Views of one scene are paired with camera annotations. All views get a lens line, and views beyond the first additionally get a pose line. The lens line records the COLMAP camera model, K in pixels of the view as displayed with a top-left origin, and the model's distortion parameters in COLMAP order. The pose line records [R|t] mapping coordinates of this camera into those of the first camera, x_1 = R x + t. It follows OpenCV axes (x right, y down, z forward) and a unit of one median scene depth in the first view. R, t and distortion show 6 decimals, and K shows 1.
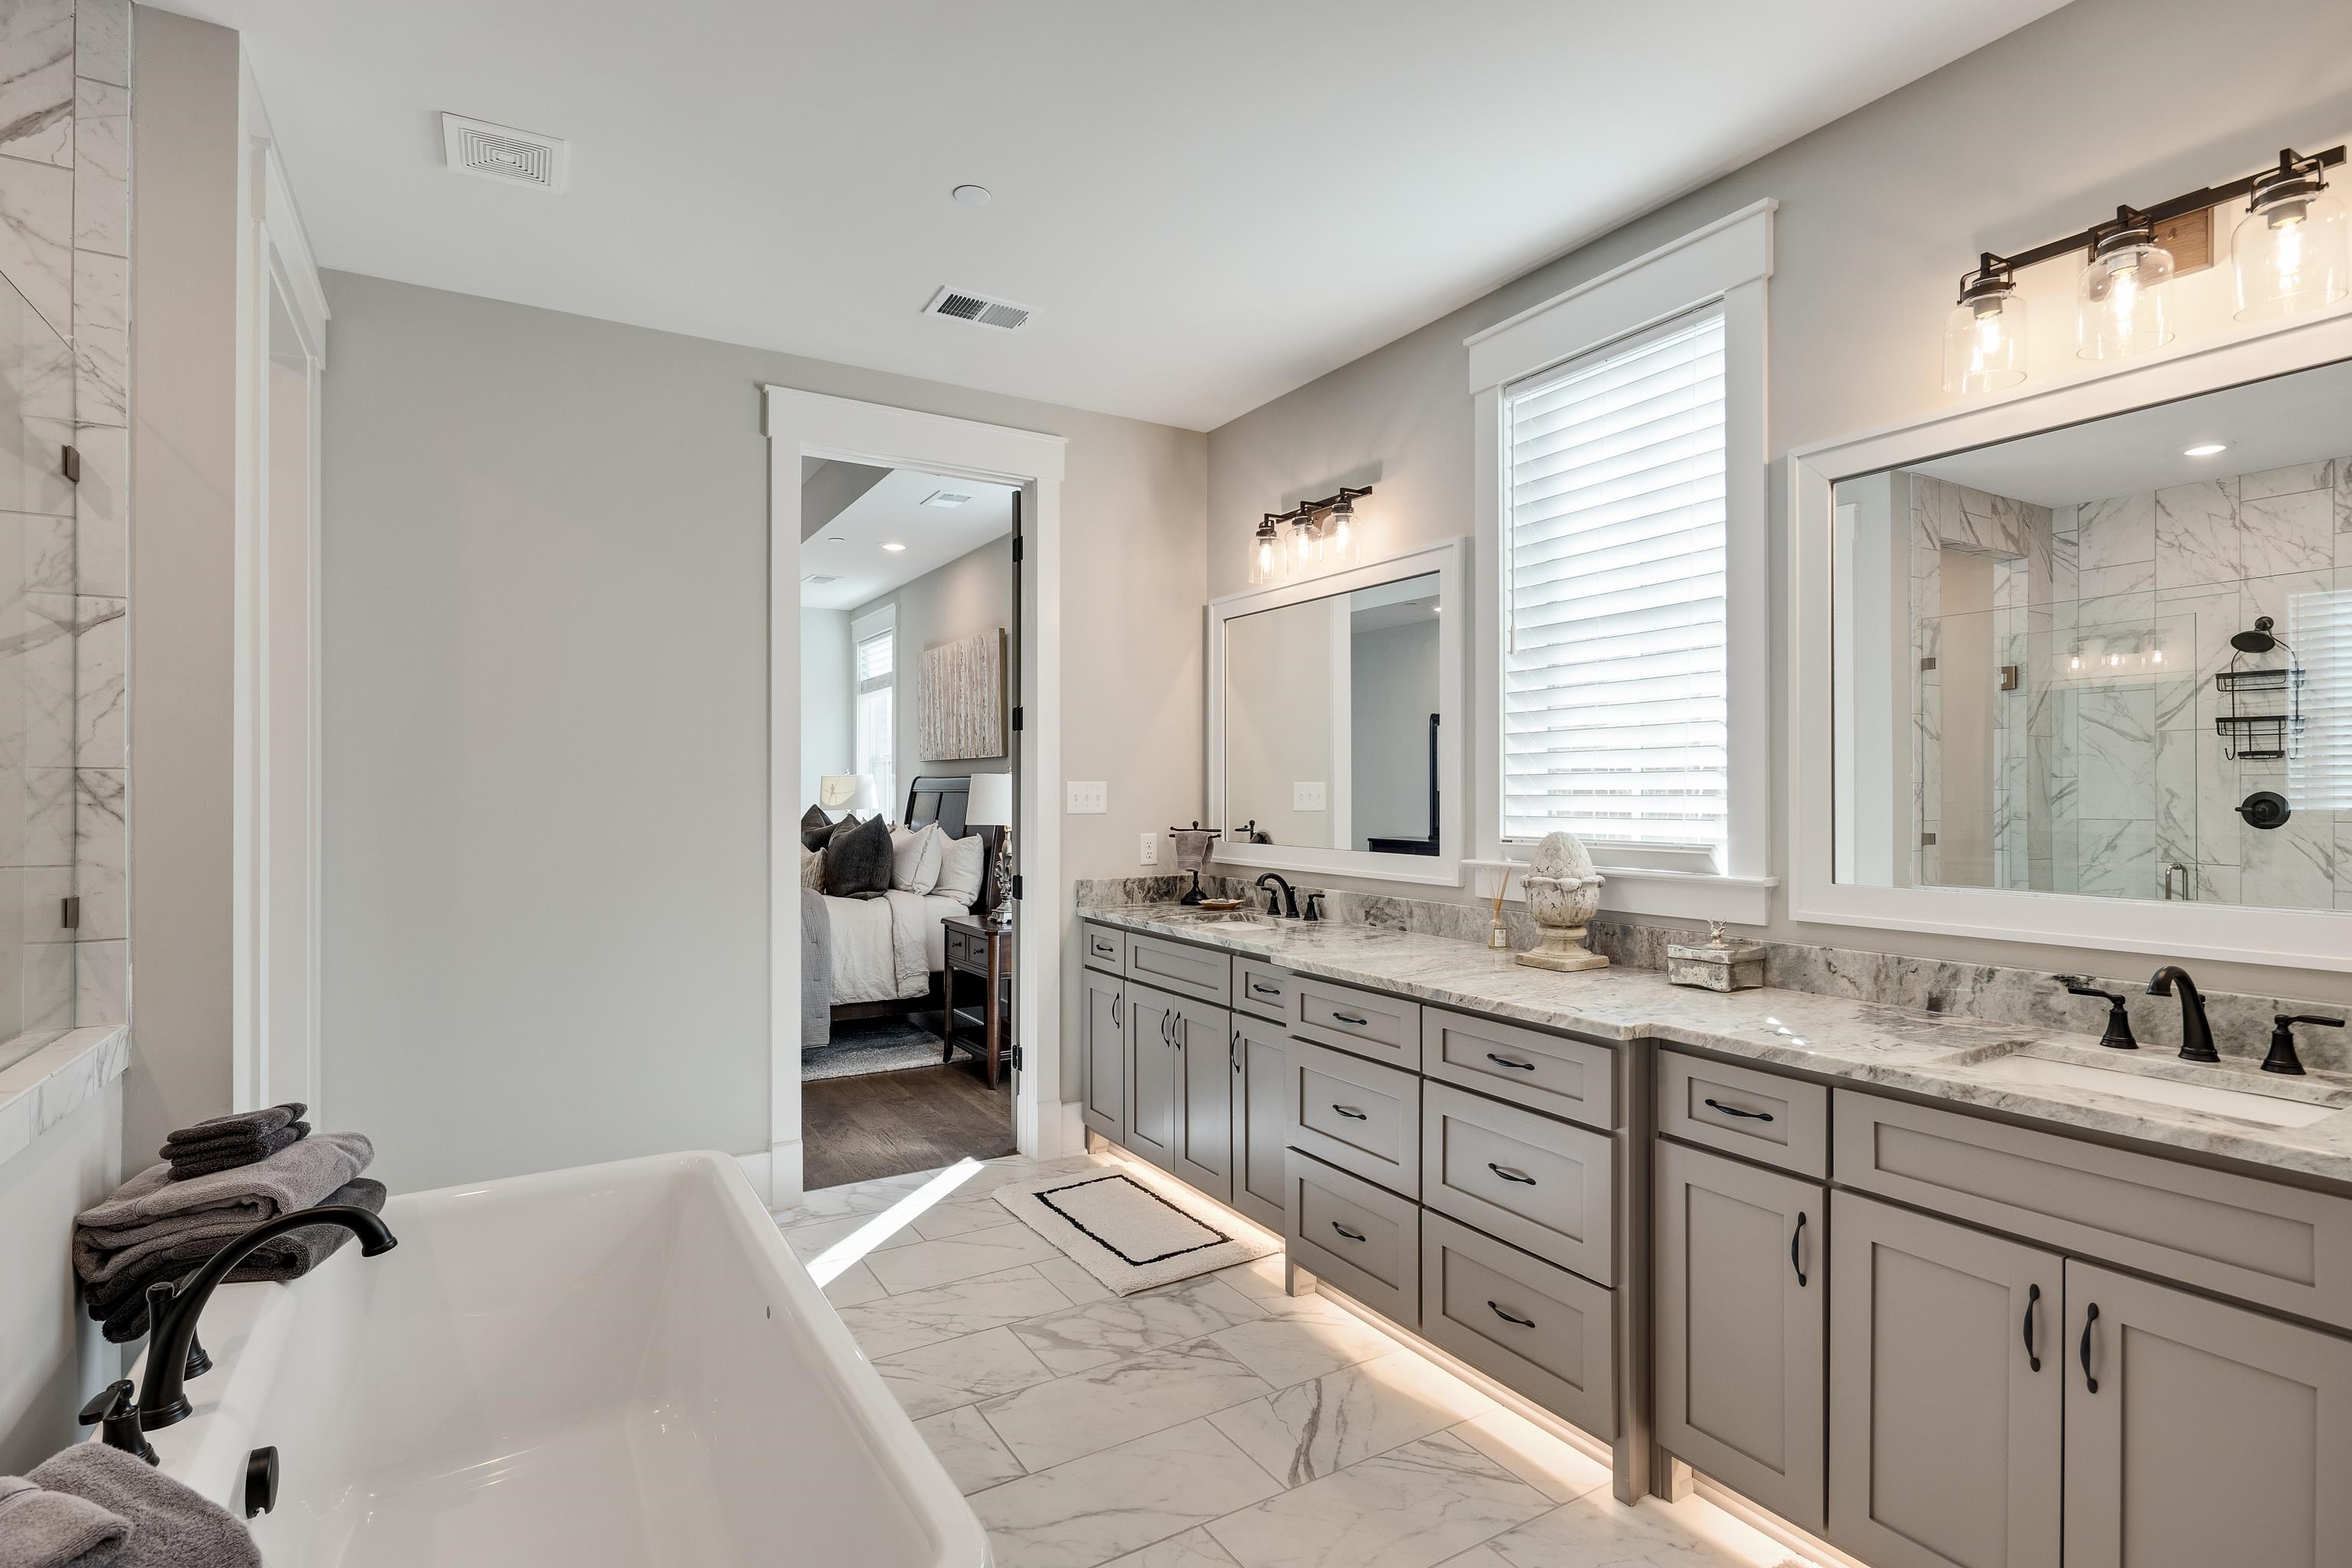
lens RADIAL K [[1127.9, 0, 1162.2], [0, 1127.9, 783.9], [0, 0, 1]] dist [0.002621, 0.000661]
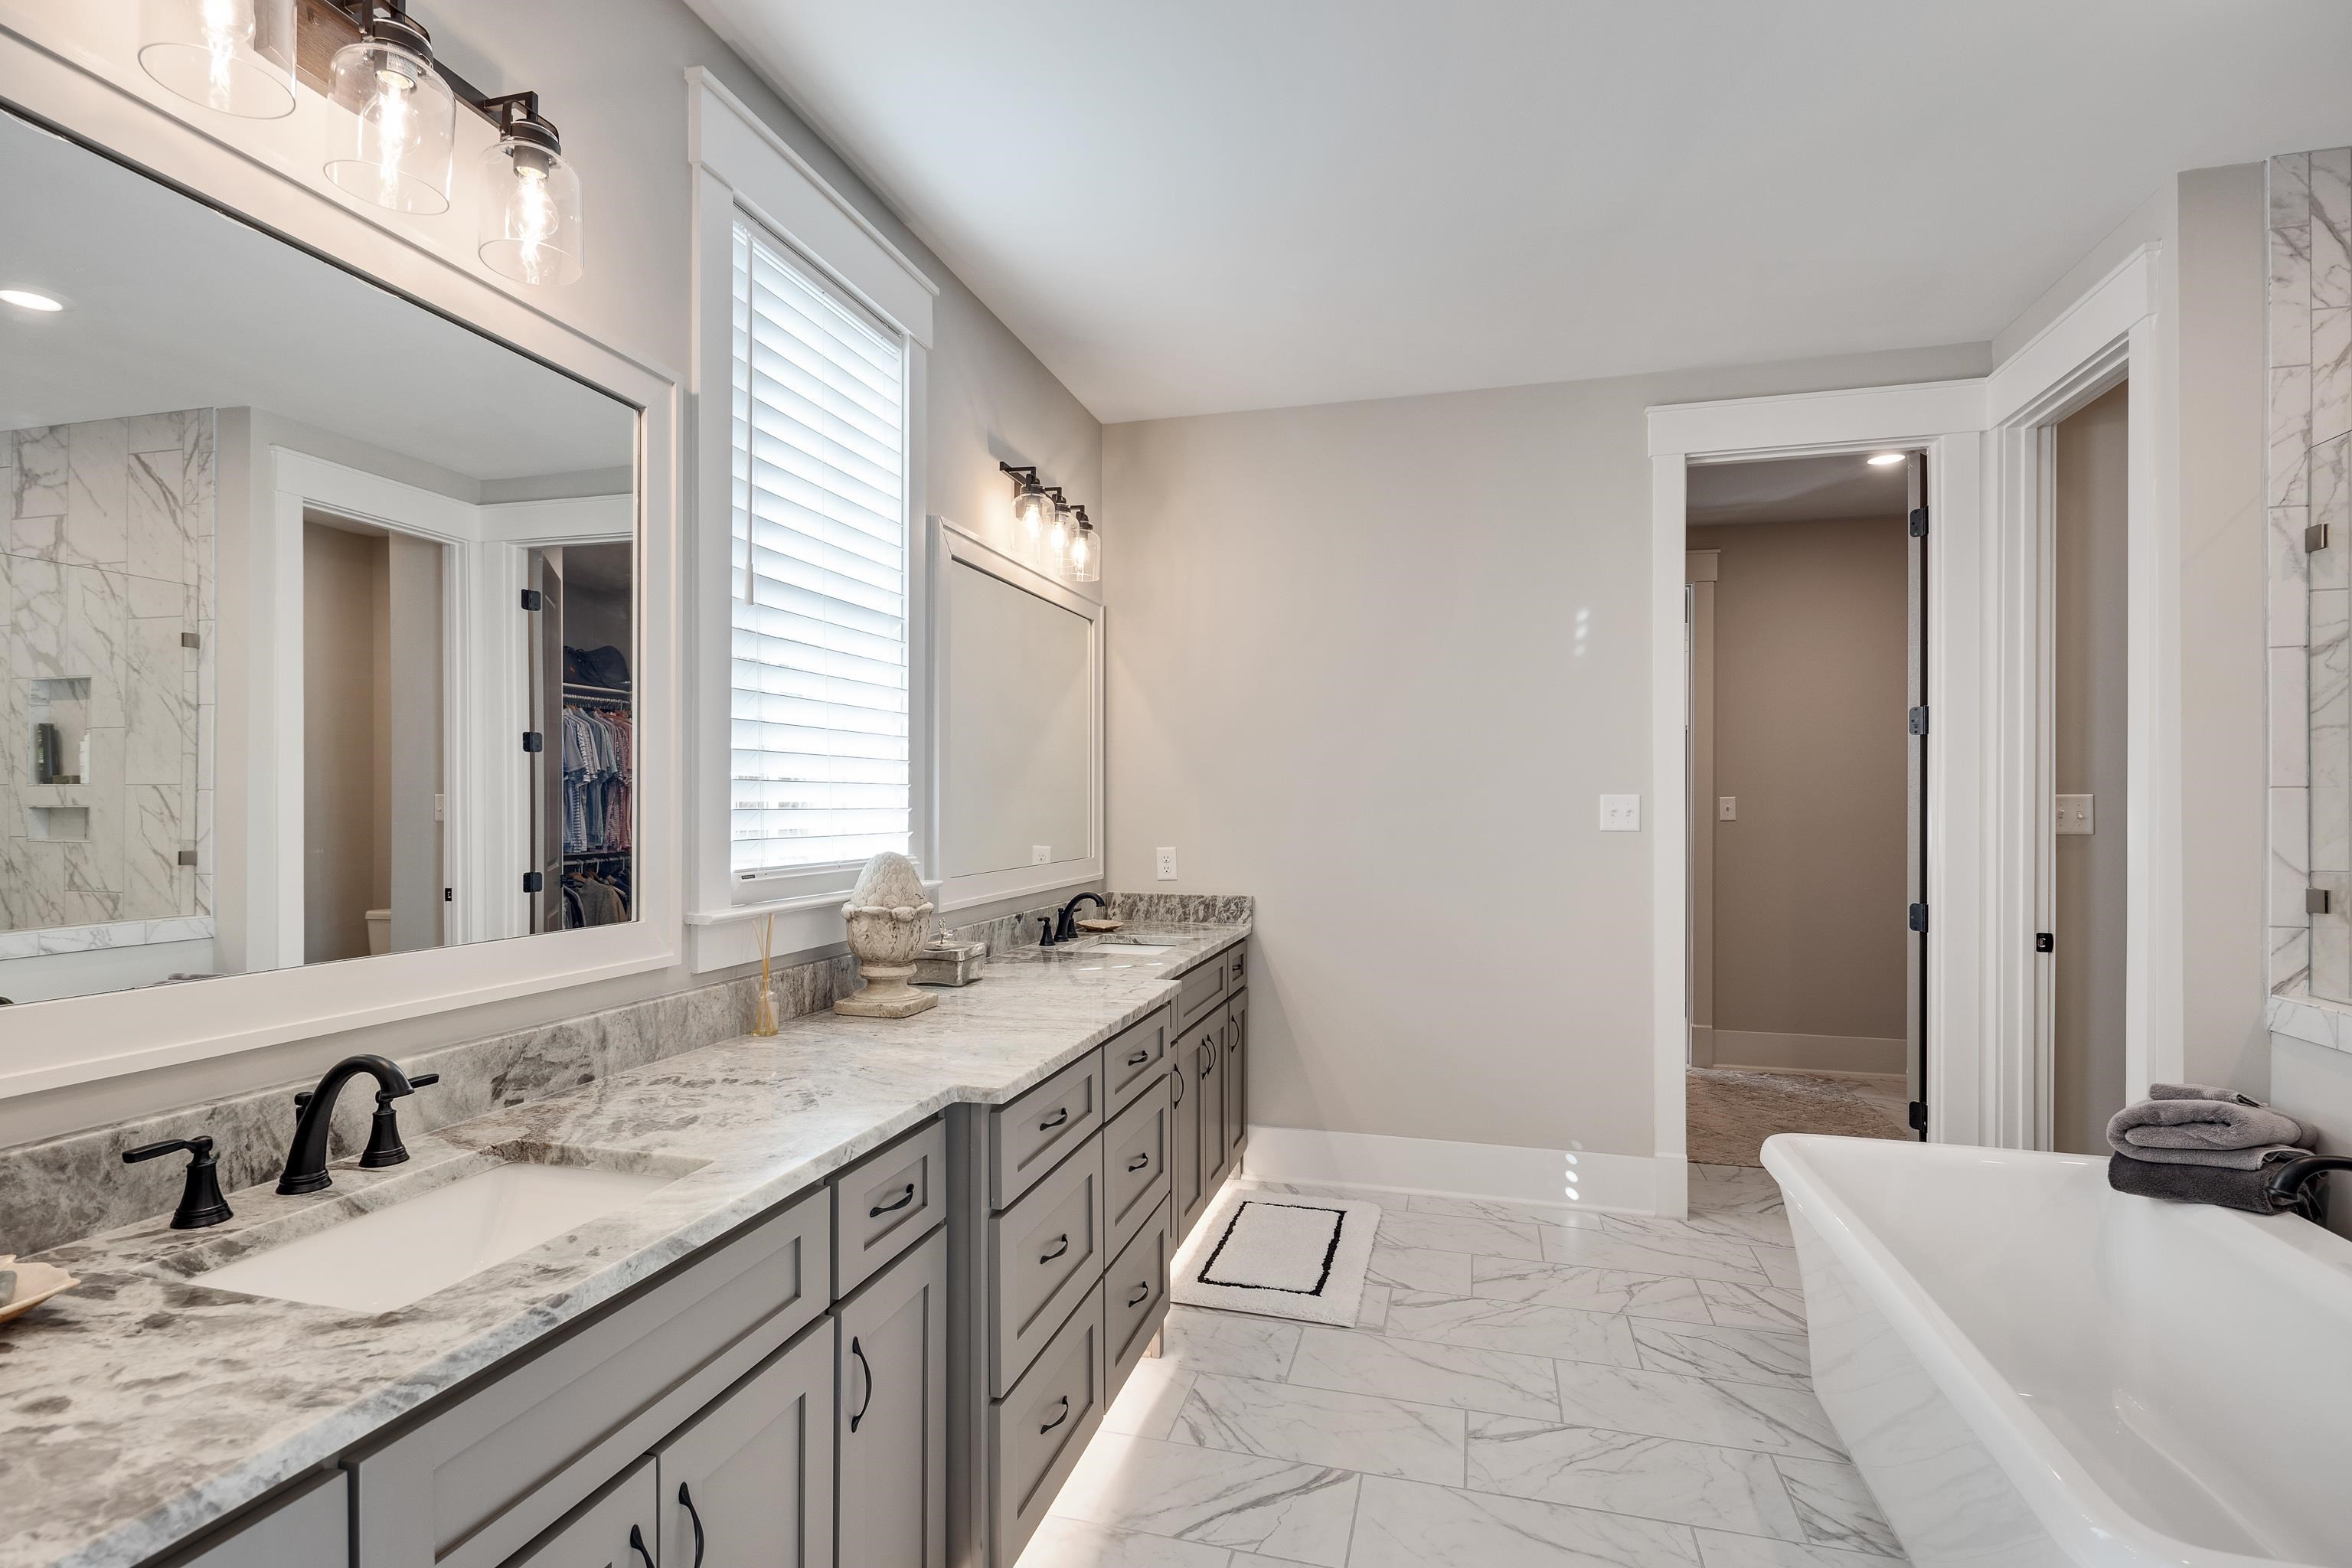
lens RADIAL K [[1127.9, 0, 1174.6], [0, 1127.9, 781.3], [0, 0, 1]] dist [0.002621, 0.000661]
pose [[-0.690111, 0.014450, 0.723560, -0.510980], [-0.000067, 0.999799, -0.020030, 0.009589], [-0.723704, -0.013871, -0.689971, 1.782450]]
